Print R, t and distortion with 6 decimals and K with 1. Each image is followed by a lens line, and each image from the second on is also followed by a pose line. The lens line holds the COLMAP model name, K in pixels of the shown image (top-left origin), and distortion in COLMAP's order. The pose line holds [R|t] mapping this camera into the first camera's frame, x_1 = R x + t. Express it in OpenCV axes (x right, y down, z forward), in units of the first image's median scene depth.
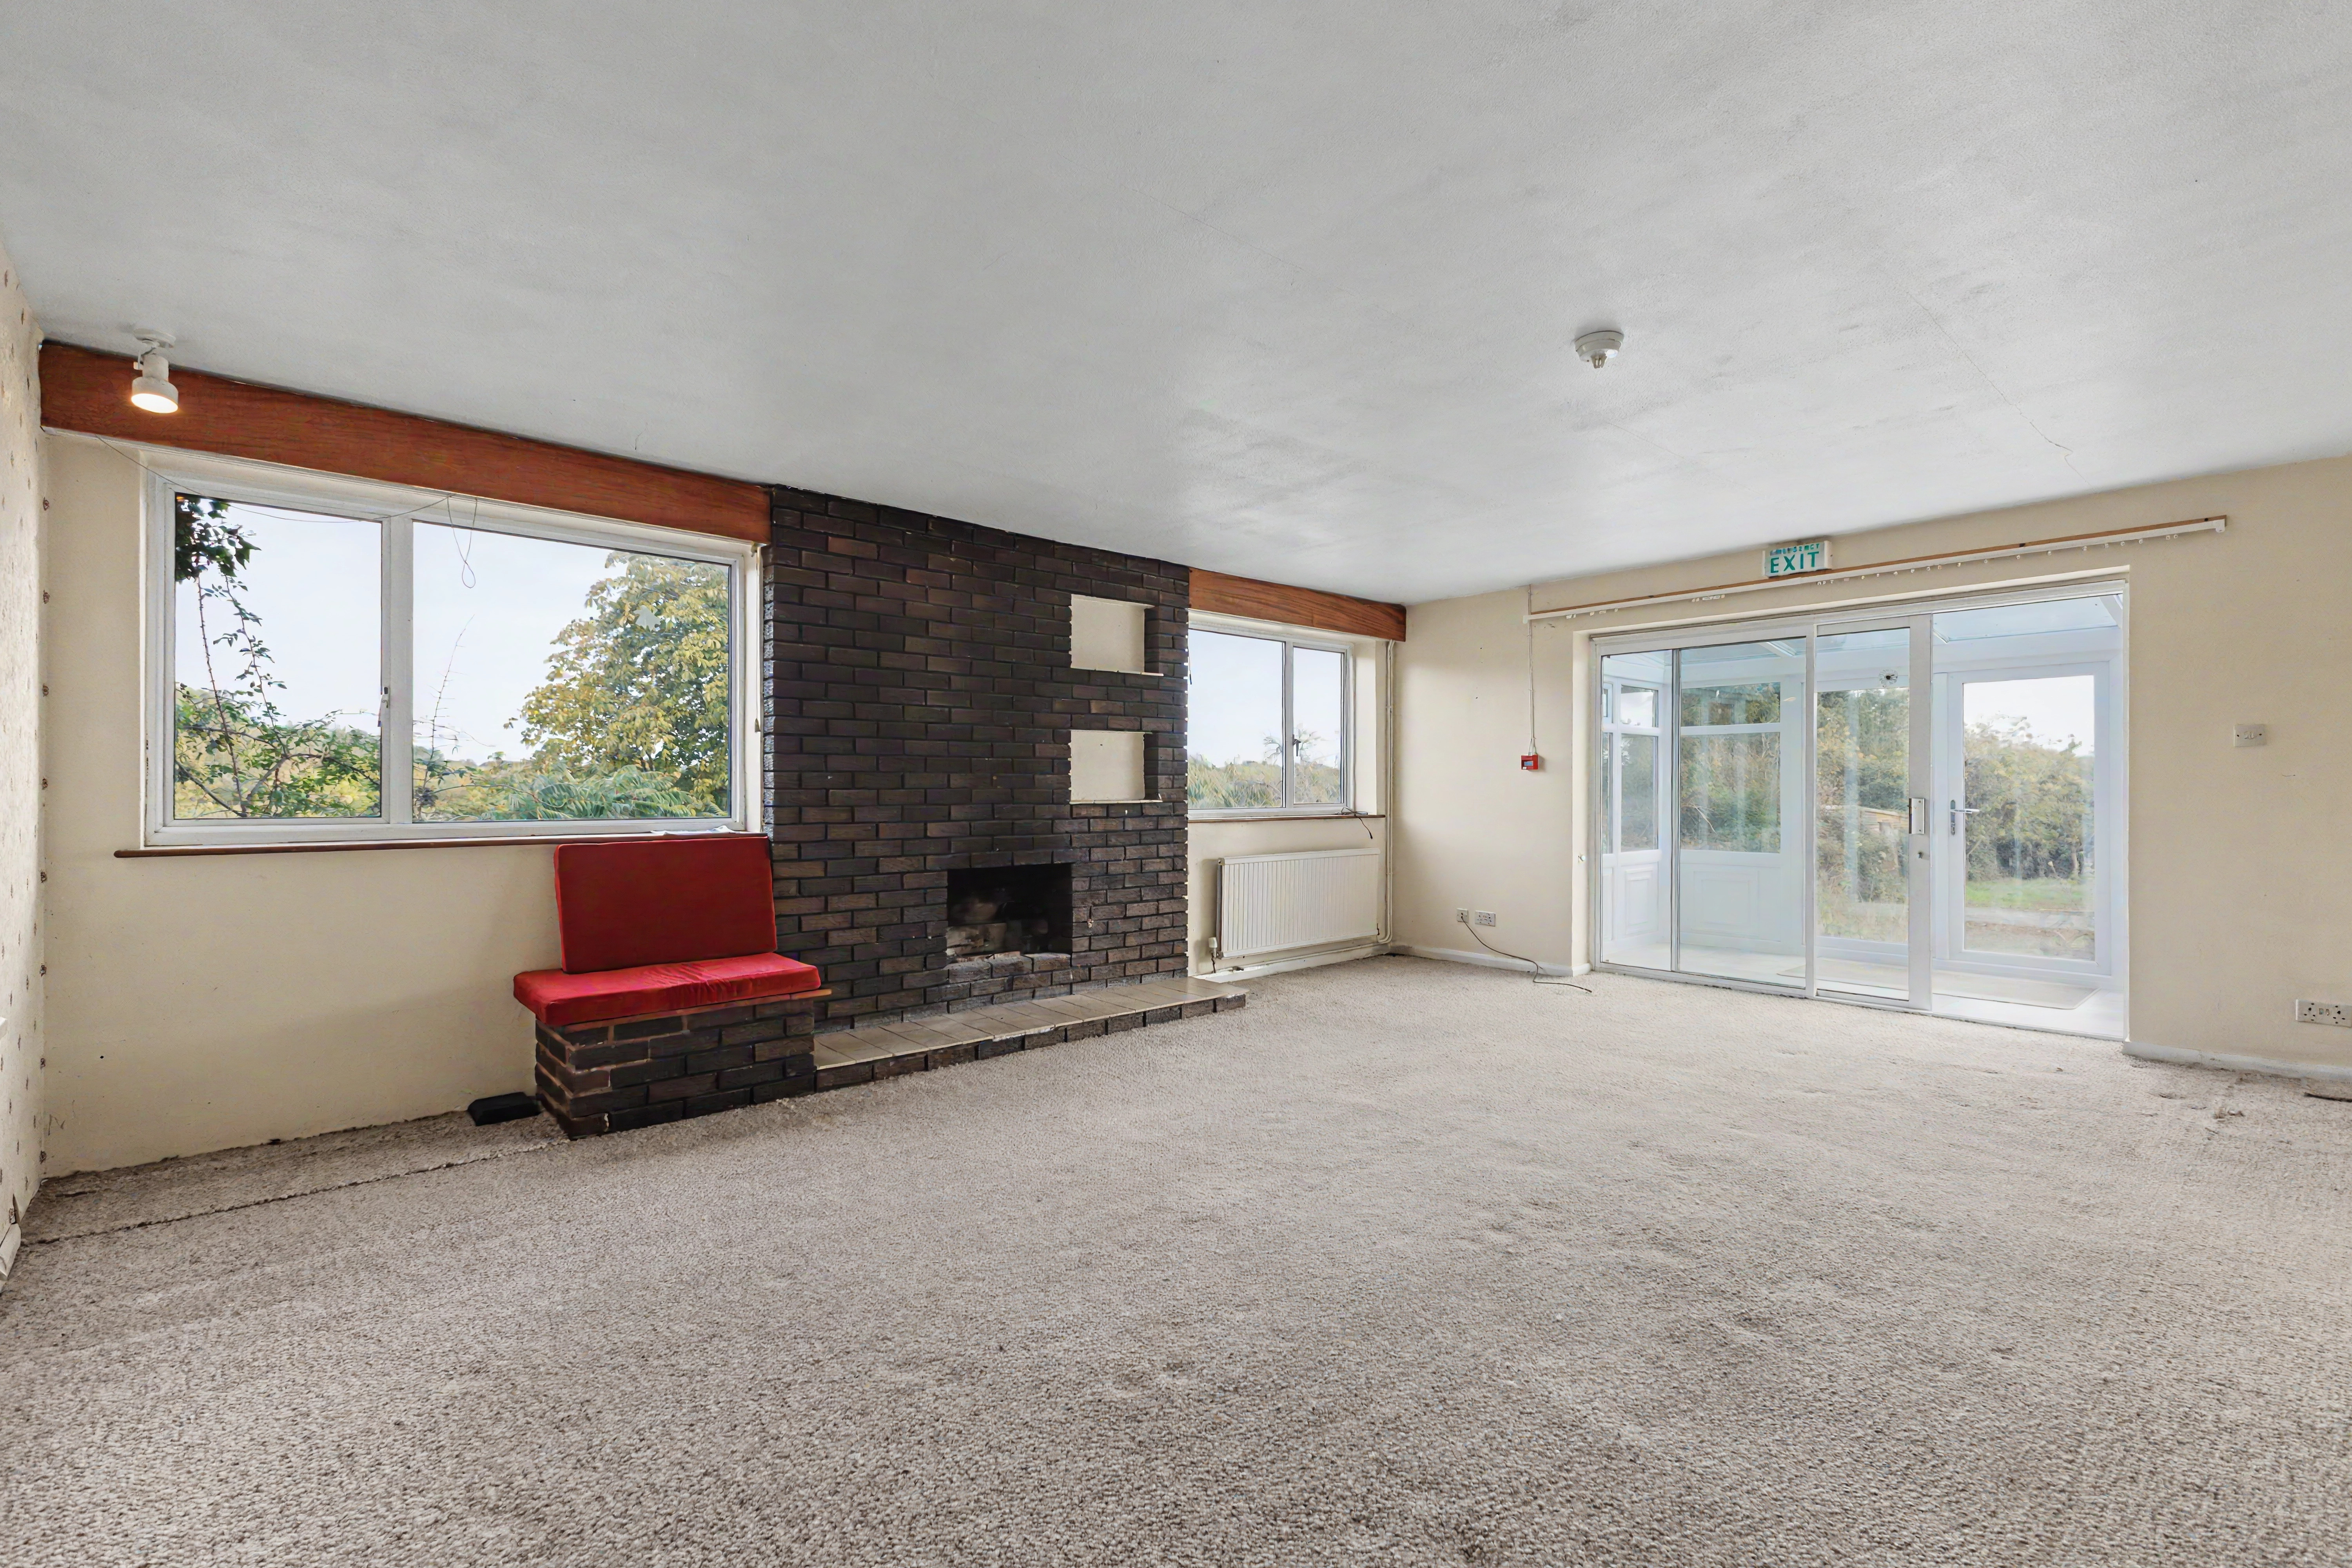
lens RADIAL K [[1009.0, 0, 1178.9], [0, 1009.0, 787.4], [0, 0, 1]] dist [-0.000341, -0.000193]
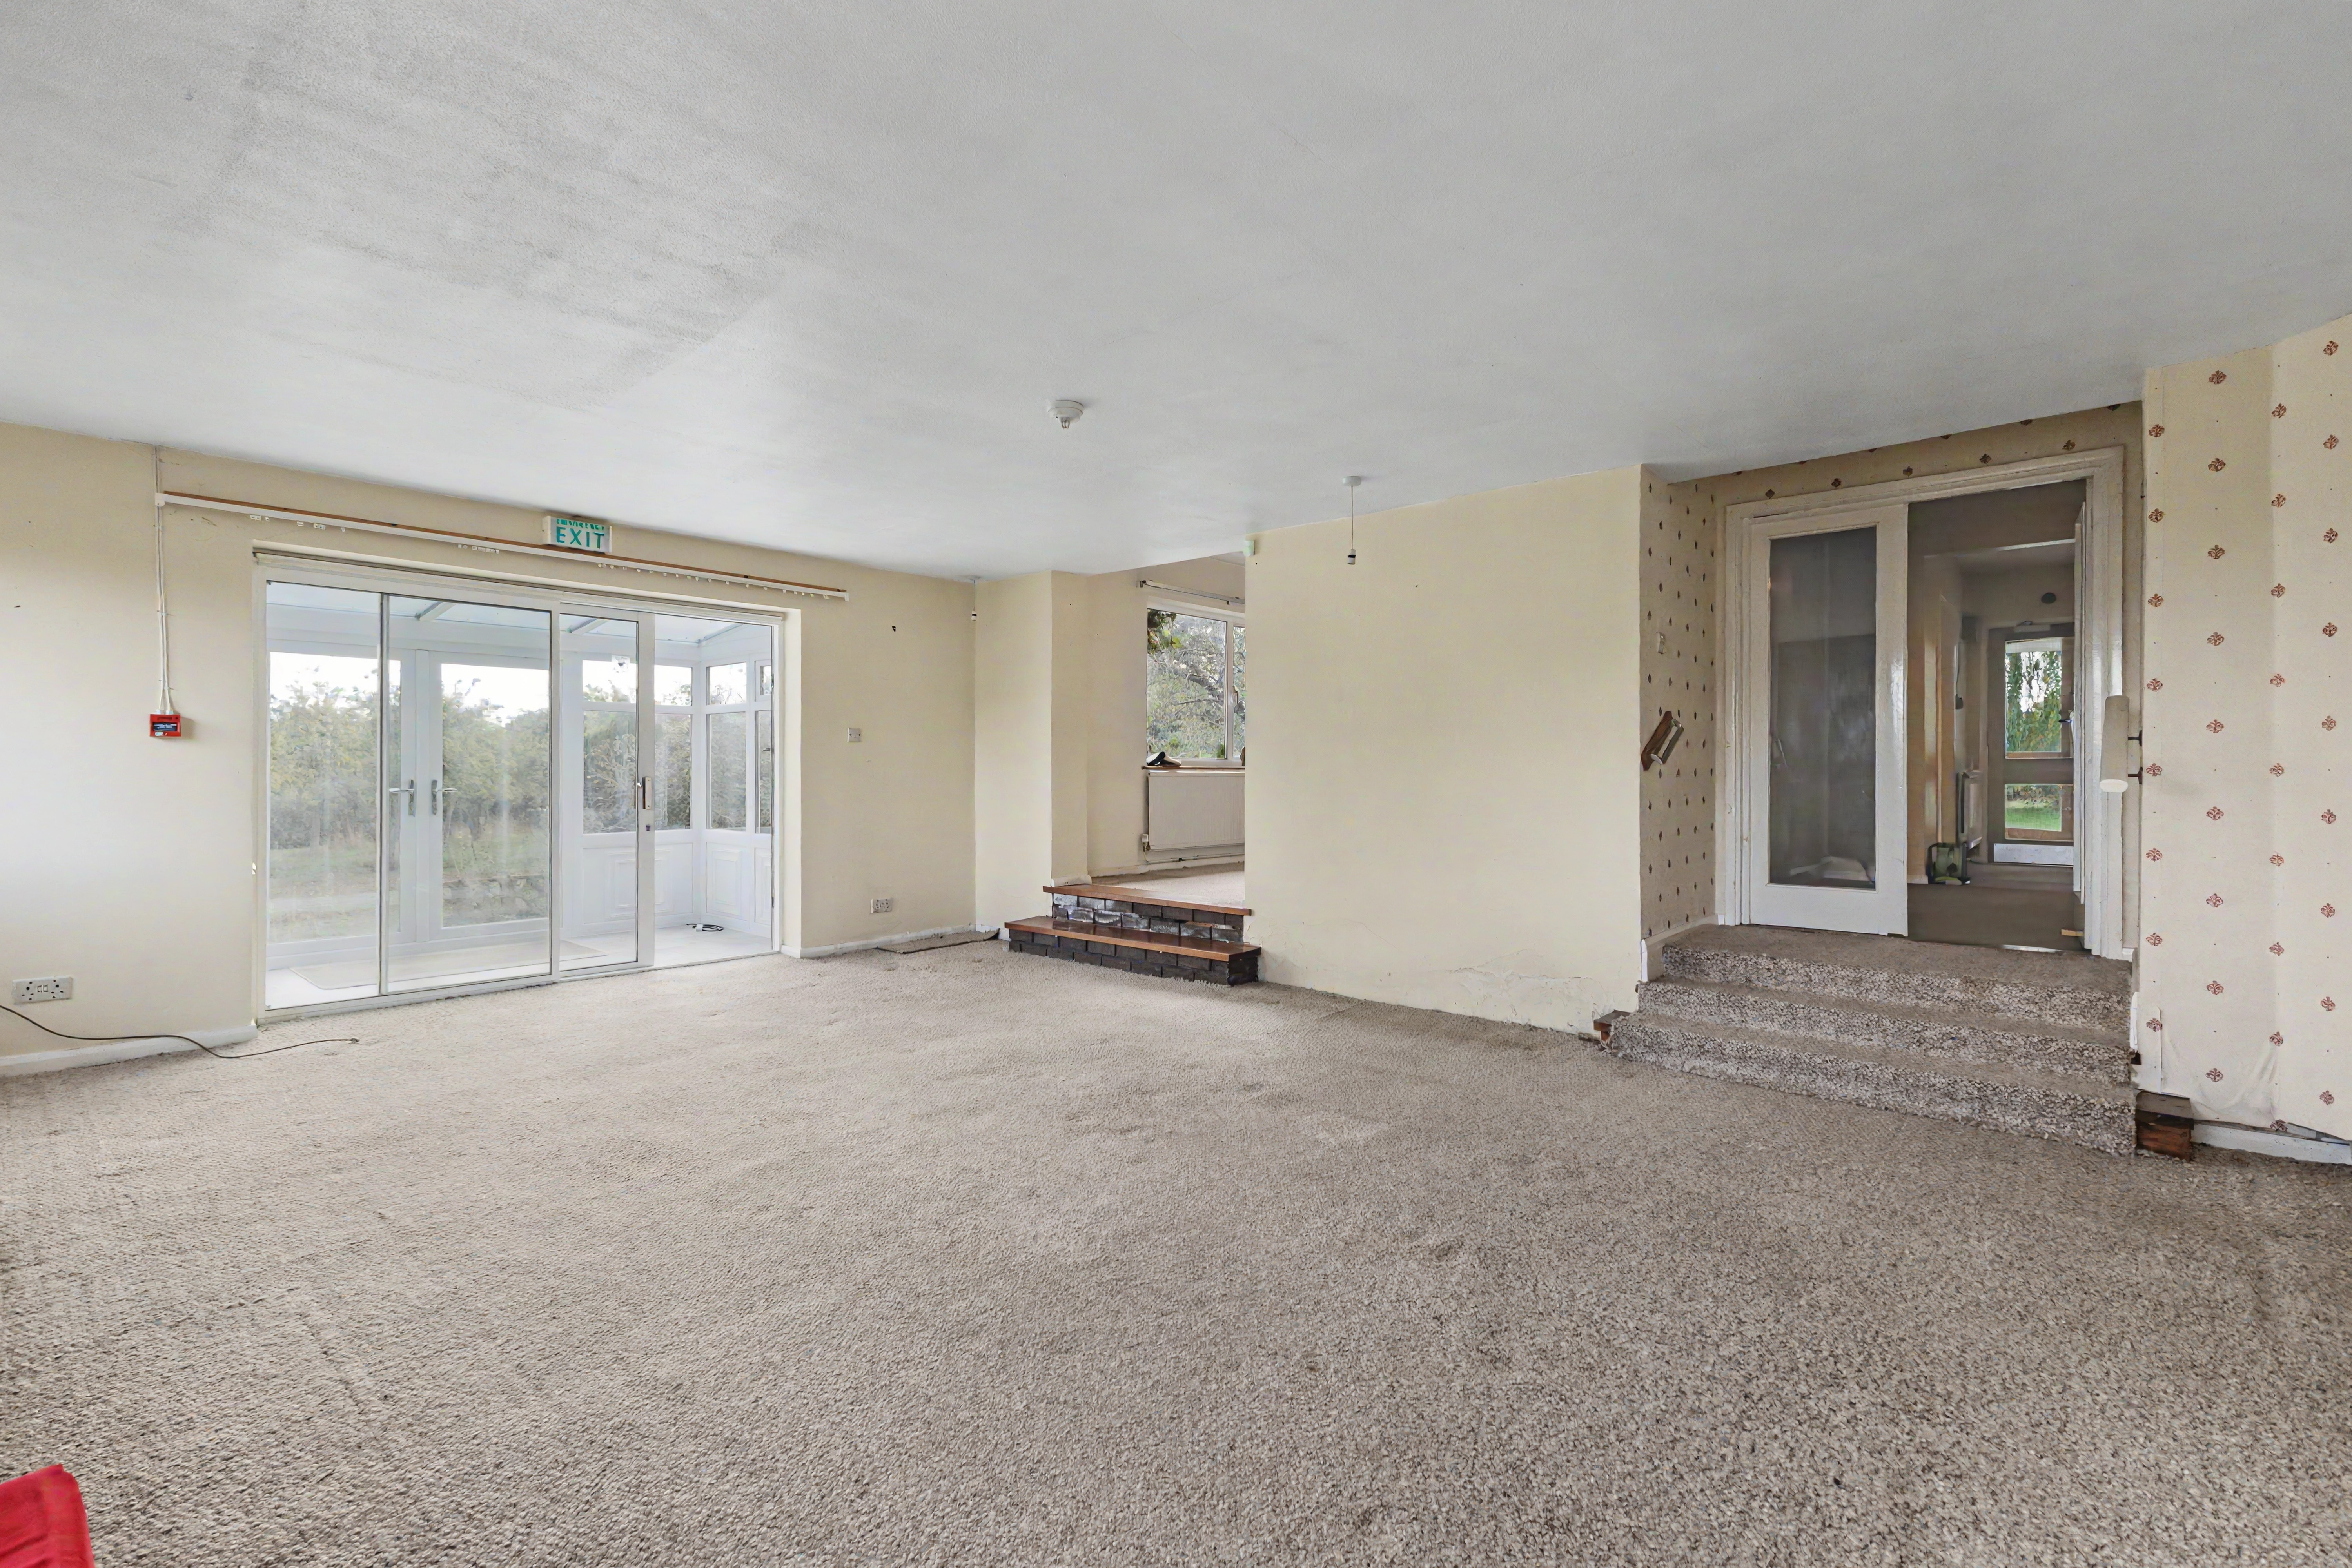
lens RADIAL K [[1029.2, 0, 1184.2], [0, 1029.2, 776.4], [0, 0, 1]] dist [0.015142, -0.000170]
pose [[-0.096534, -0.005420, 0.995315, -0.564717], [-0.004570, 0.999977, 0.005002, 0.001603], [-0.995319, -0.004066, -0.096557, 0.642502]]
